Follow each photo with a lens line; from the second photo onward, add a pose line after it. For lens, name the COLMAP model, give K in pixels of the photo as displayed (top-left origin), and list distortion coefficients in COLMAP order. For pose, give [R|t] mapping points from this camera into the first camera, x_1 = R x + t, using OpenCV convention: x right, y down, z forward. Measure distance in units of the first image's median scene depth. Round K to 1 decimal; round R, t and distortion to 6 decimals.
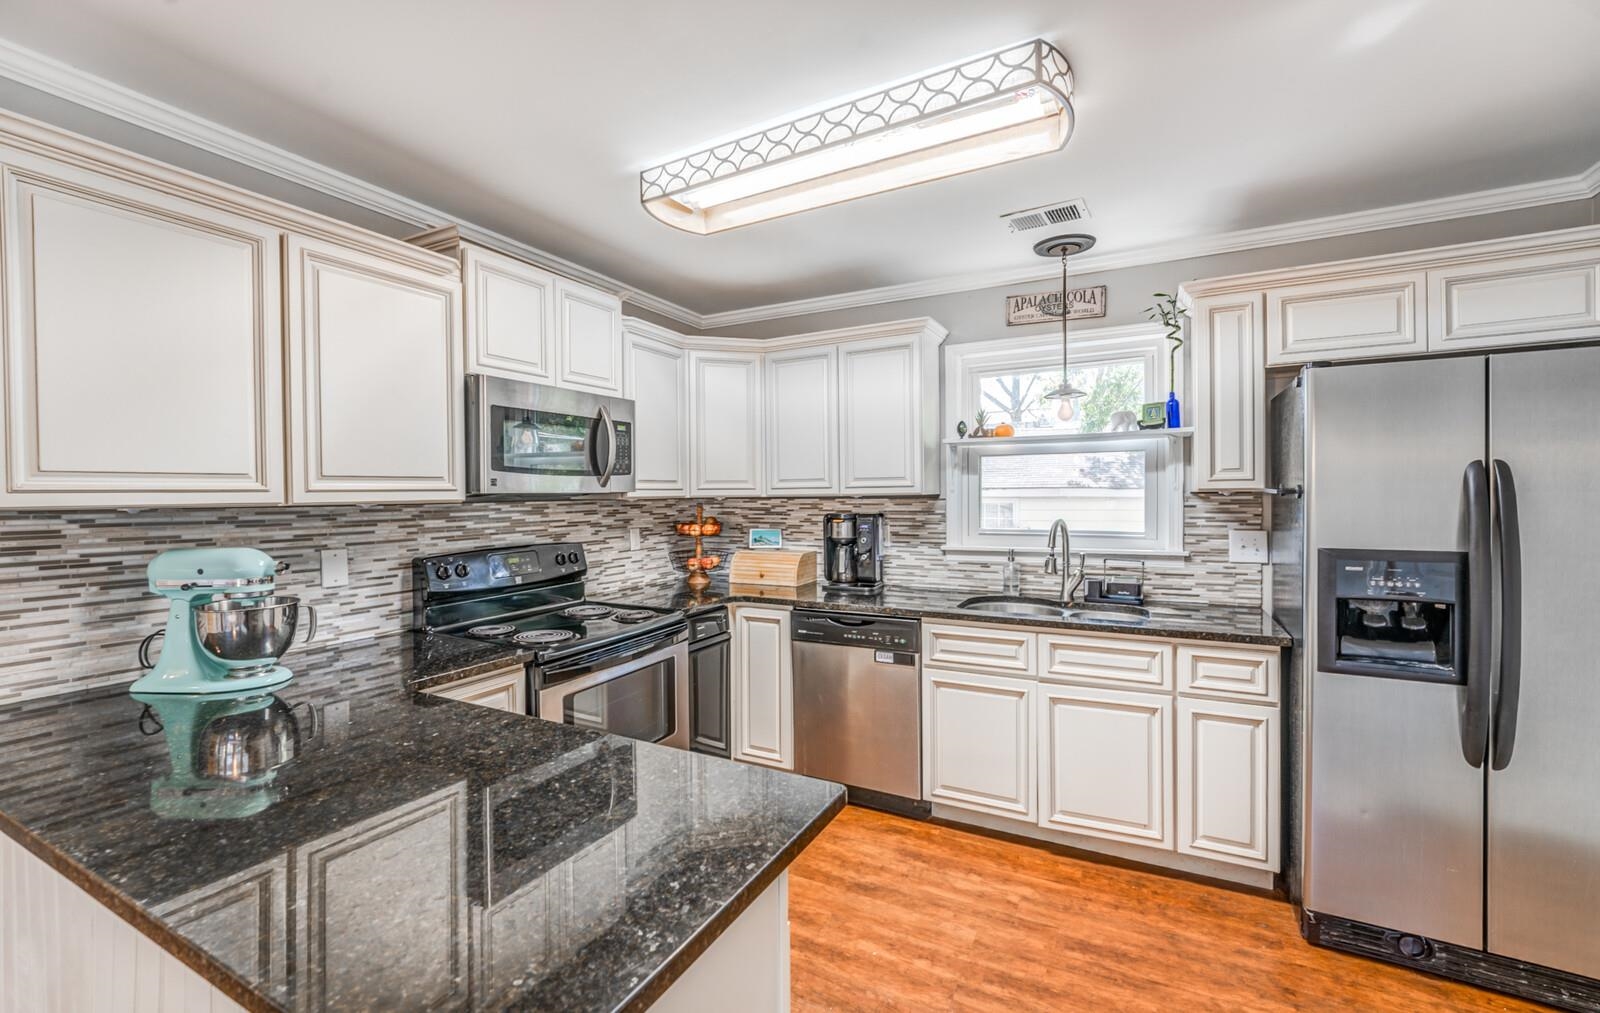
lens RADIAL K [[657.2, 0, 800.0], [0, 657.2, 506.5], [0, 0, 1]] dist [-0.000870, -0.000061]
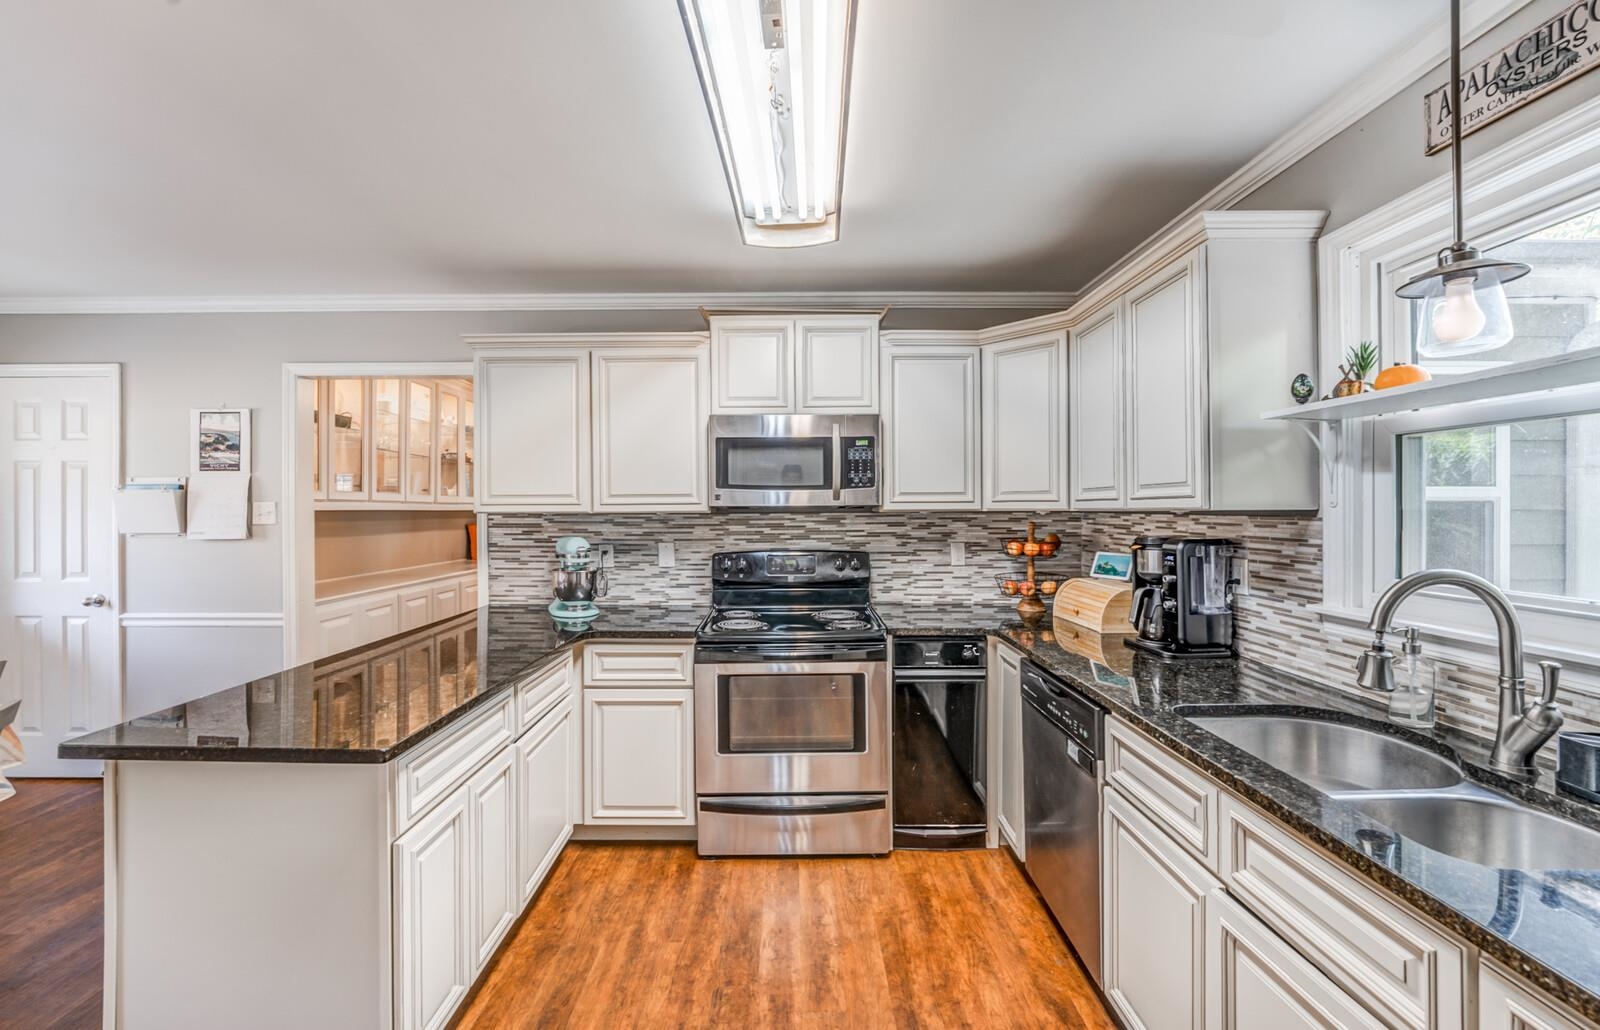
lens RADIAL K [[640.1, 0, 800.0], [0, 640.1, 515.0], [0, 0, 1]] dist [-0.013228, 0.000083]
pose [[0.473871, 0.016322, -0.880443, 0.535952], [-0.018962, 0.999786, 0.008329, -0.011969], [0.880390, 0.012748, 0.474079, 0.416199]]
